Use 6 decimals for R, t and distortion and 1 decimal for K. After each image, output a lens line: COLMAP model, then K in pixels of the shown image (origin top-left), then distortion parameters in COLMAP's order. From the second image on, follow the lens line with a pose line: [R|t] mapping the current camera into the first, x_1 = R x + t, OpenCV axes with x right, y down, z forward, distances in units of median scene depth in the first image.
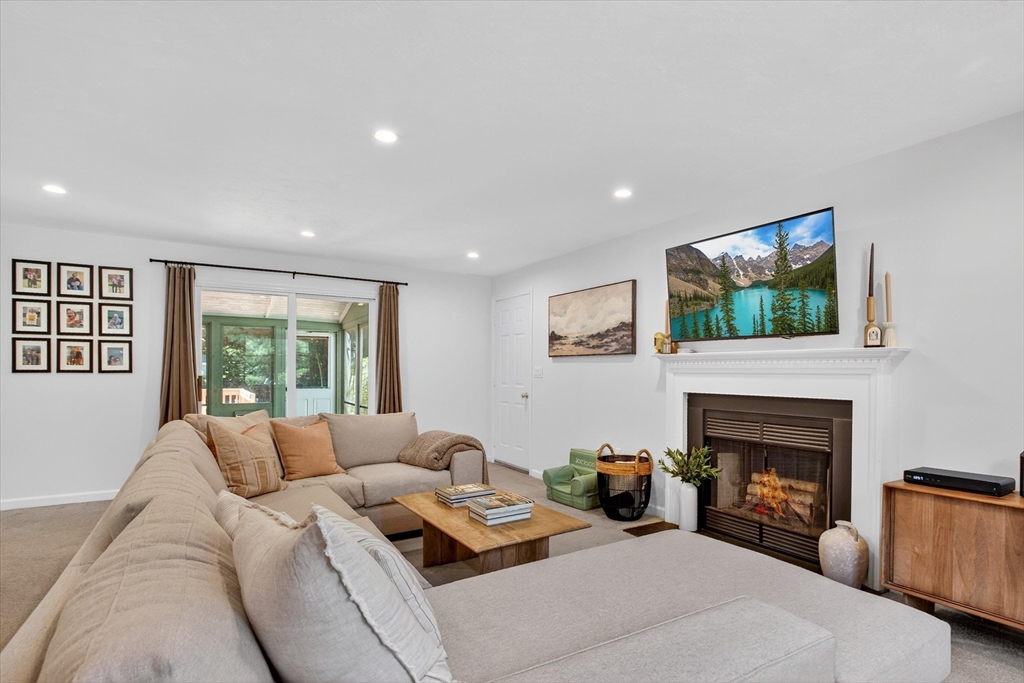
lens RADIAL K [[522.8, 0, 514.2], [0, 522.8, 374.9], [0, 0, 1]] dist [-0.024626, -0.000644]
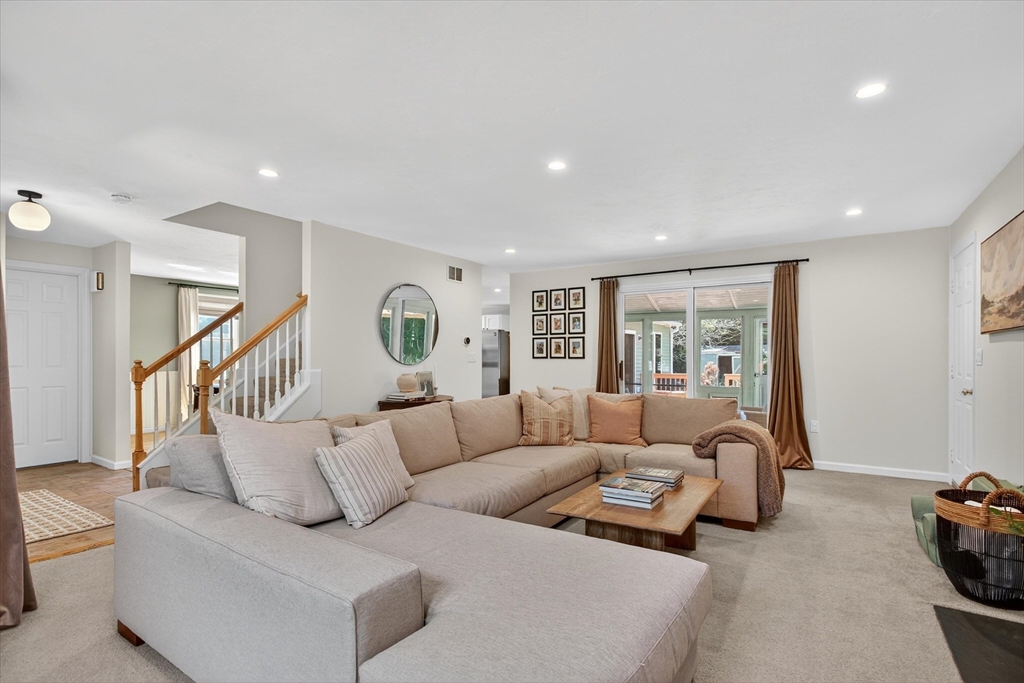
lens RADIAL K [[498.6, 0, 509.9], [0, 498.6, 349.2], [0, 0, 1]] dist [-0.013818, 0.003762]
pose [[0.416083, -0.018270, -0.909143, 0.462216], [-0.005040, 0.999736, -0.022398, 0.001905], [0.909313, 0.013901, 0.415881, 0.235323]]
